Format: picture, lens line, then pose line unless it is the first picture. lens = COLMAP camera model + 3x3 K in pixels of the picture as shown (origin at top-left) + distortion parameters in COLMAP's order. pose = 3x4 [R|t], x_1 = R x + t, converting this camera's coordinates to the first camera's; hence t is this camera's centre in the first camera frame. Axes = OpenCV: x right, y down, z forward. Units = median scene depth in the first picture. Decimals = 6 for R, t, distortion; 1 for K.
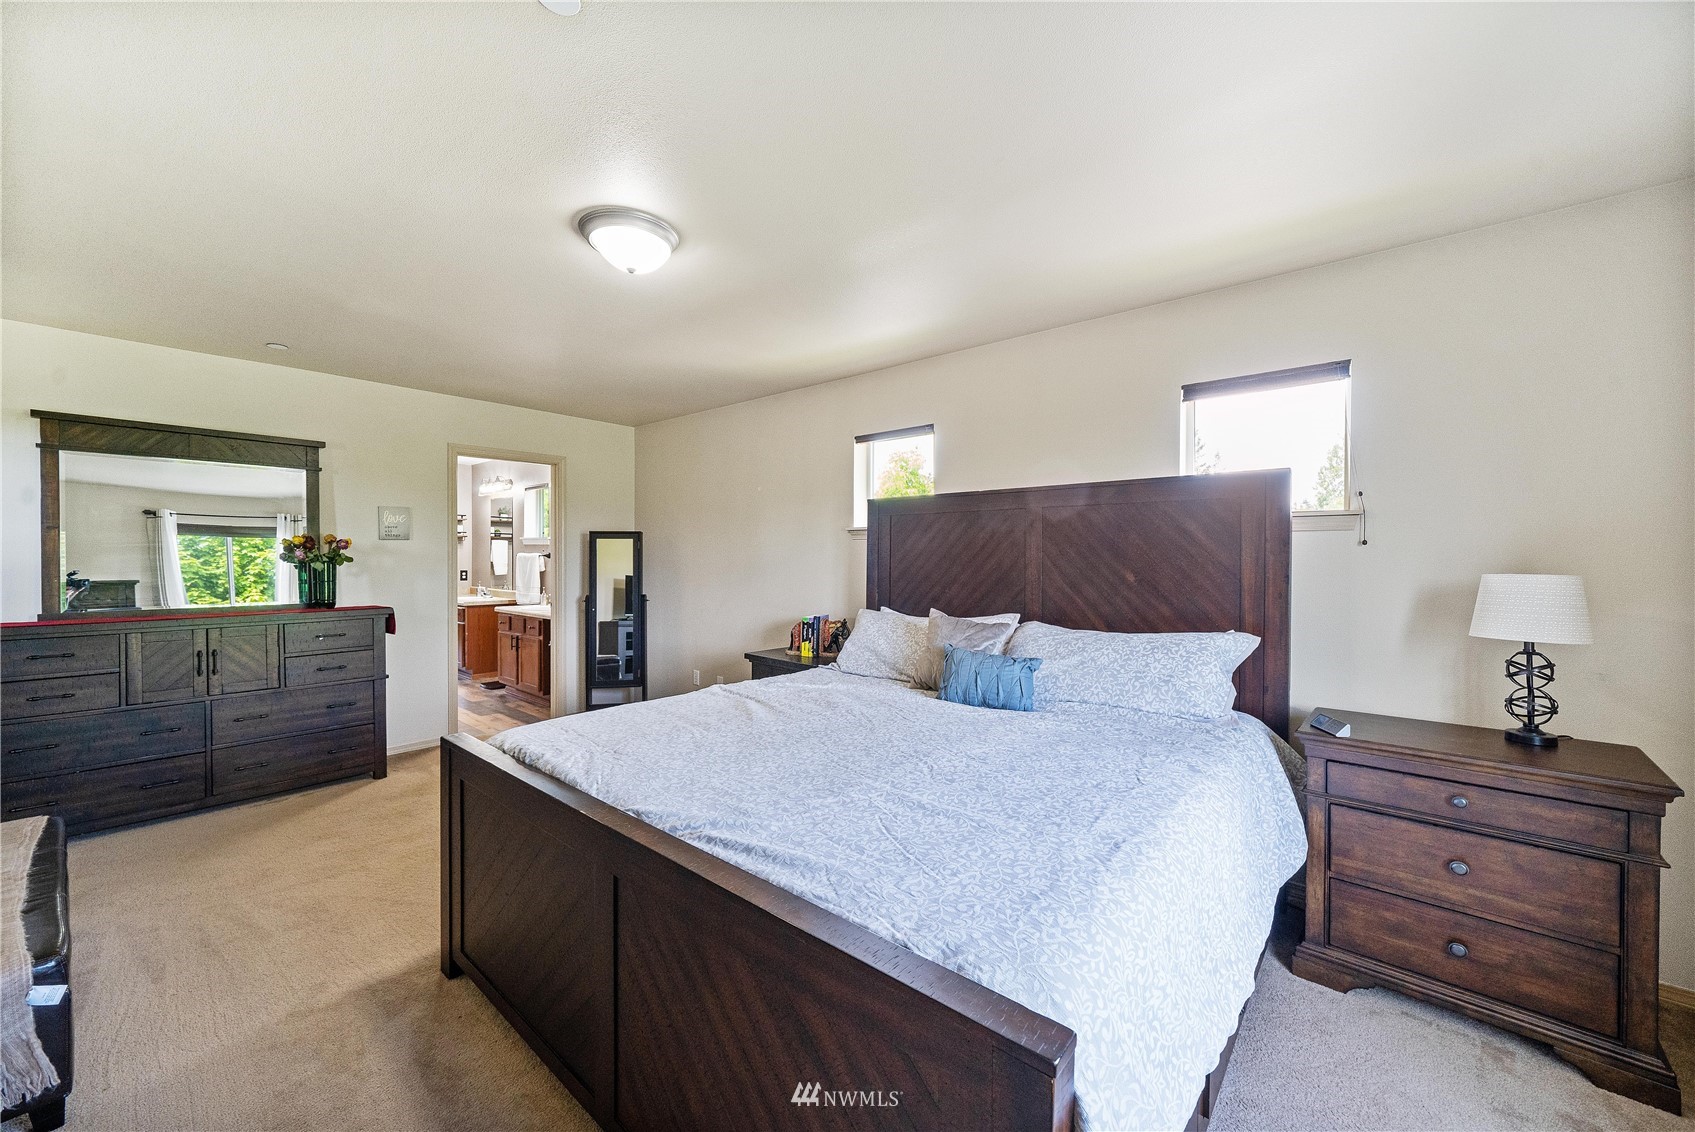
lens RADIAL K [[651.0, 0, 852.5], [0, 651.0, 558.0], [0, 0, 1]] dist [-0.002289, -0.000580]
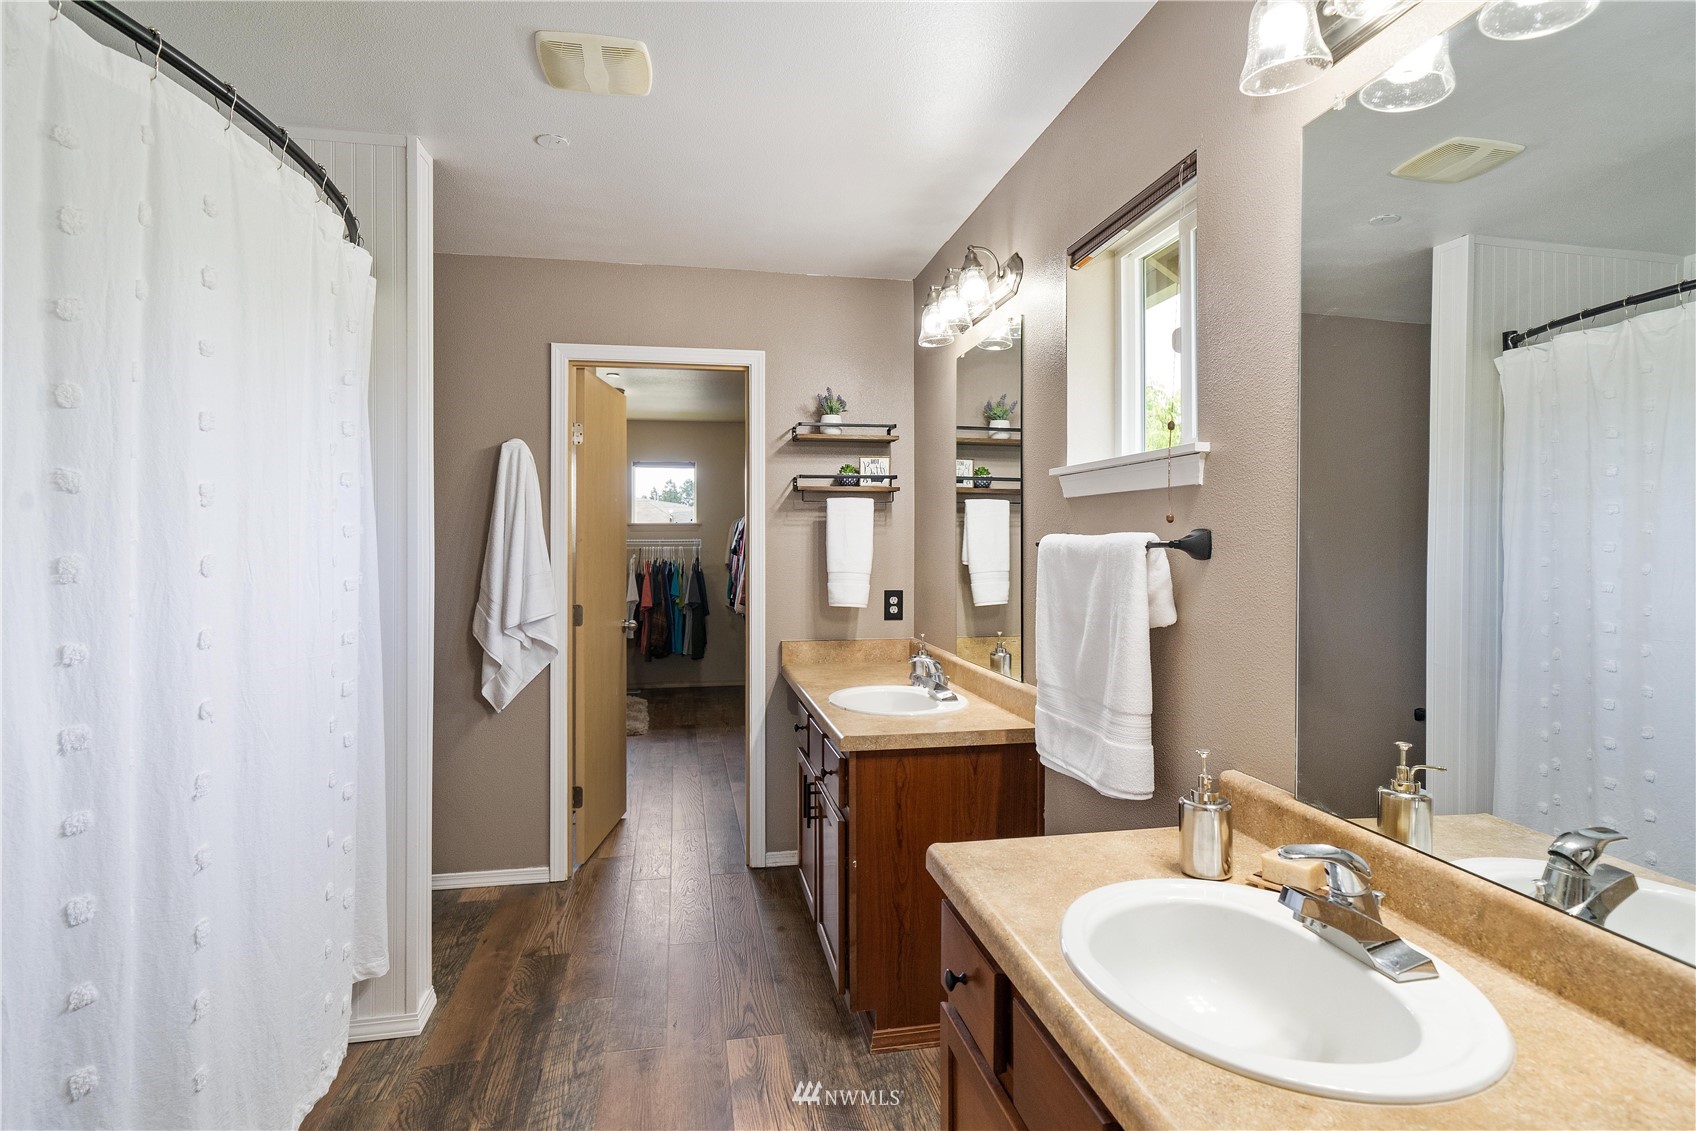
lens RADIAL K [[811.3, 0, 851.6], [0, 811.3, 551.5], [0, 0, 1]] dist [0.000618, 0.000000]
pose [[0.772454, 0.003467, -0.635062, -0.396420], [-0.001953, 0.999993, 0.003083, -0.002646], [0.635068, -0.001141, 0.772455, 0.757505]]
